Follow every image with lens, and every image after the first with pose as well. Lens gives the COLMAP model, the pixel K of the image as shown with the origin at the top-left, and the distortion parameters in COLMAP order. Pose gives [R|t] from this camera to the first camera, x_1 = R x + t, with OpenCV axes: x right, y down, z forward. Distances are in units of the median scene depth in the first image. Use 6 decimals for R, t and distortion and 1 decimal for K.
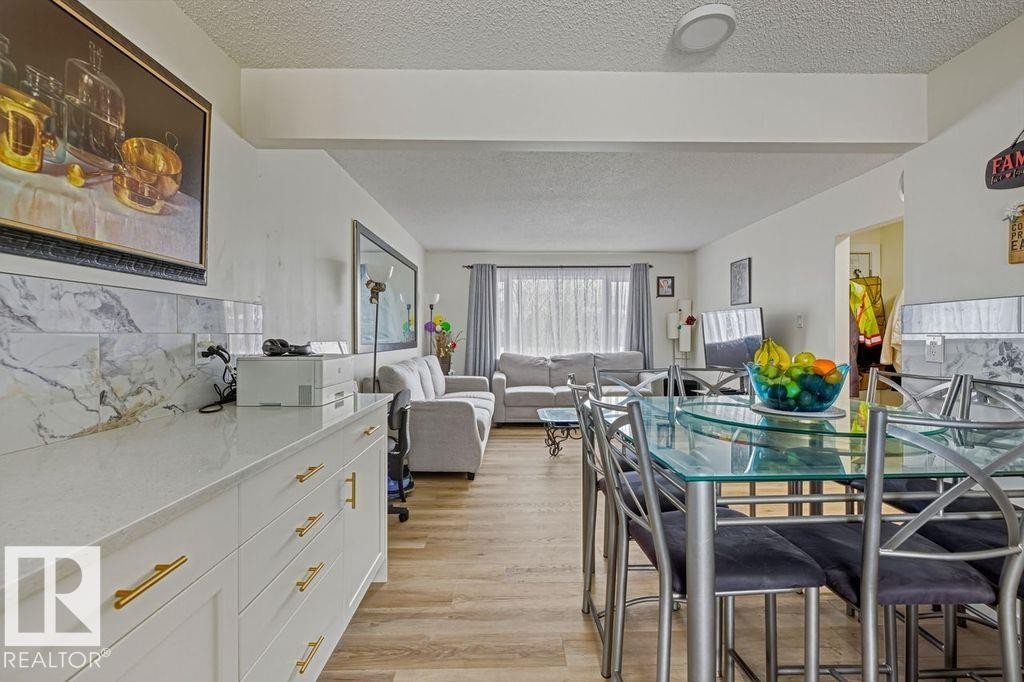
lens RADIAL K [[443.3, 0, 517.3], [0, 443.3, 334.0], [0, 0, 1]] dist [0.000572, -0.003140]
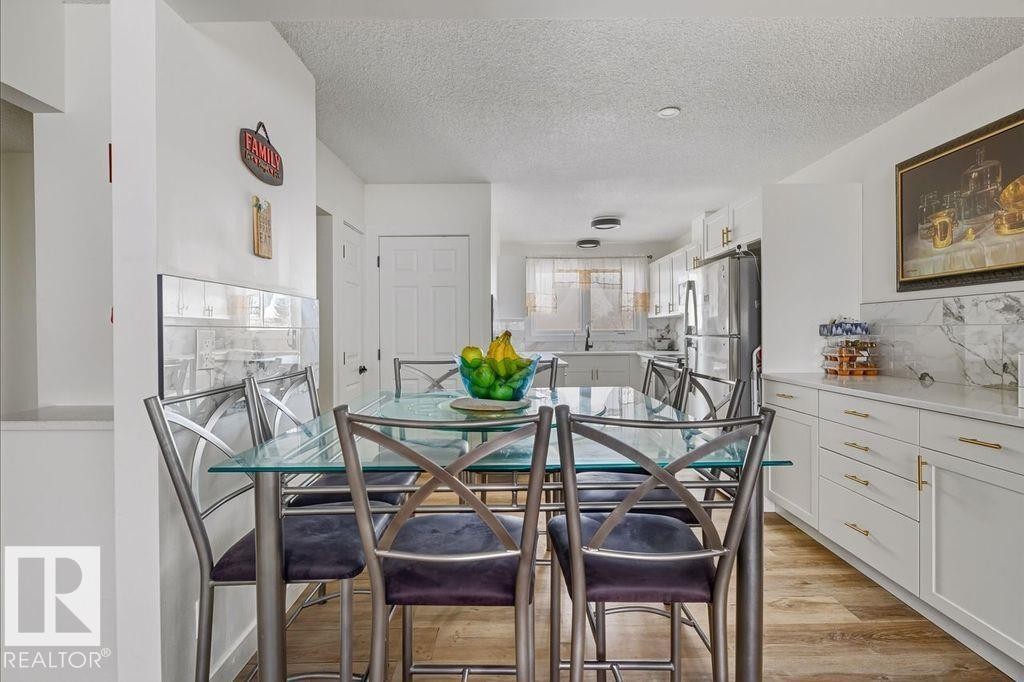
lens RADIAL K [[516.9, 0, 509.6], [0, 516.9, 337.0], [0, 0, 1]] dist [0.002687, -0.000378]
pose [[-0.999983, 0.005114, 0.002692, 0.745047], [0.005131, 0.999967, 0.006364, 0.020590], [-0.002660, 0.006377, -0.999976, 2.774323]]
